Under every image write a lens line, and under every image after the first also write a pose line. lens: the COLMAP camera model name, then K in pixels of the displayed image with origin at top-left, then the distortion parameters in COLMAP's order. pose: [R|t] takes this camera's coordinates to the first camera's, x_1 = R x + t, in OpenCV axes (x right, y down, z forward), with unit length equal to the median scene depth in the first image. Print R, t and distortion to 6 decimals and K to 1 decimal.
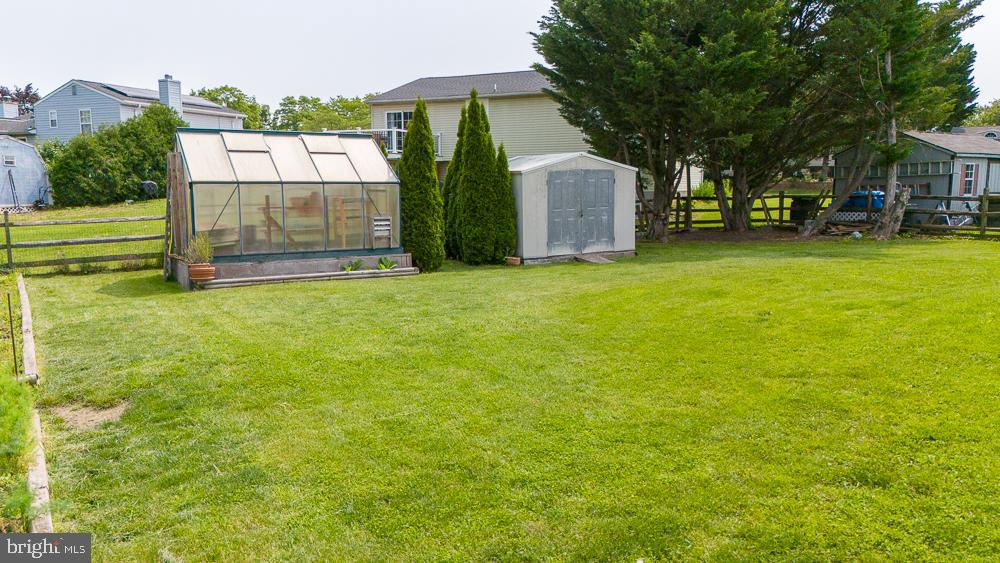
lens RADIAL K [[737.1, 0, 500.0], [0, 737.1, 281.5], [0, 0, 1]] dist [0.084227, -0.091937]
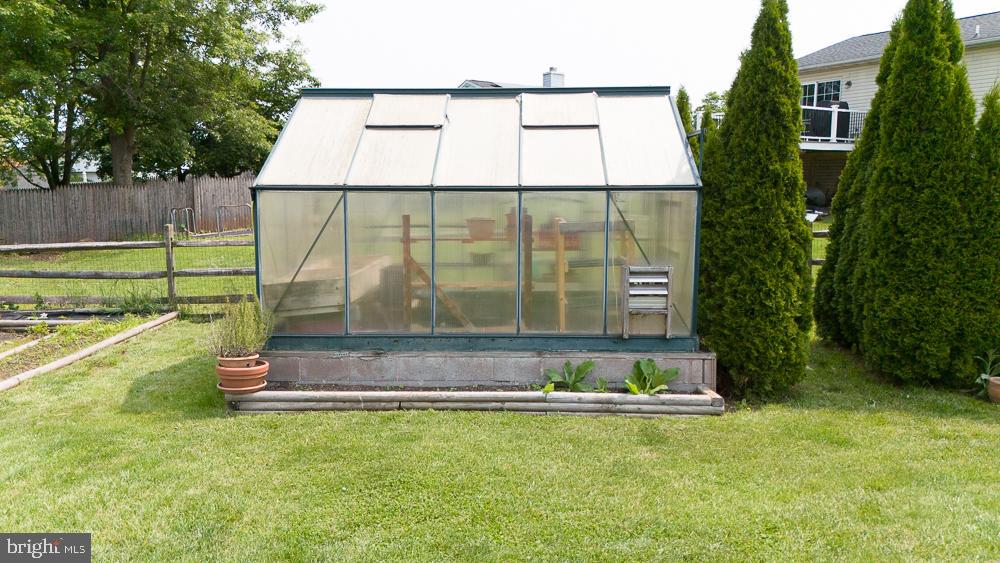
lens RADIAL K [[737.1, 0, 500.0], [0, 737.1, 281.5], [0, 0, 1]] dist [0.084227, -0.091937]
pose [[0.851910, 0.070346, -0.518941, -0.008011], [-0.069492, 0.997359, 0.021119, -0.079784], [0.519056, 0.018070, 0.854549, 0.569960]]
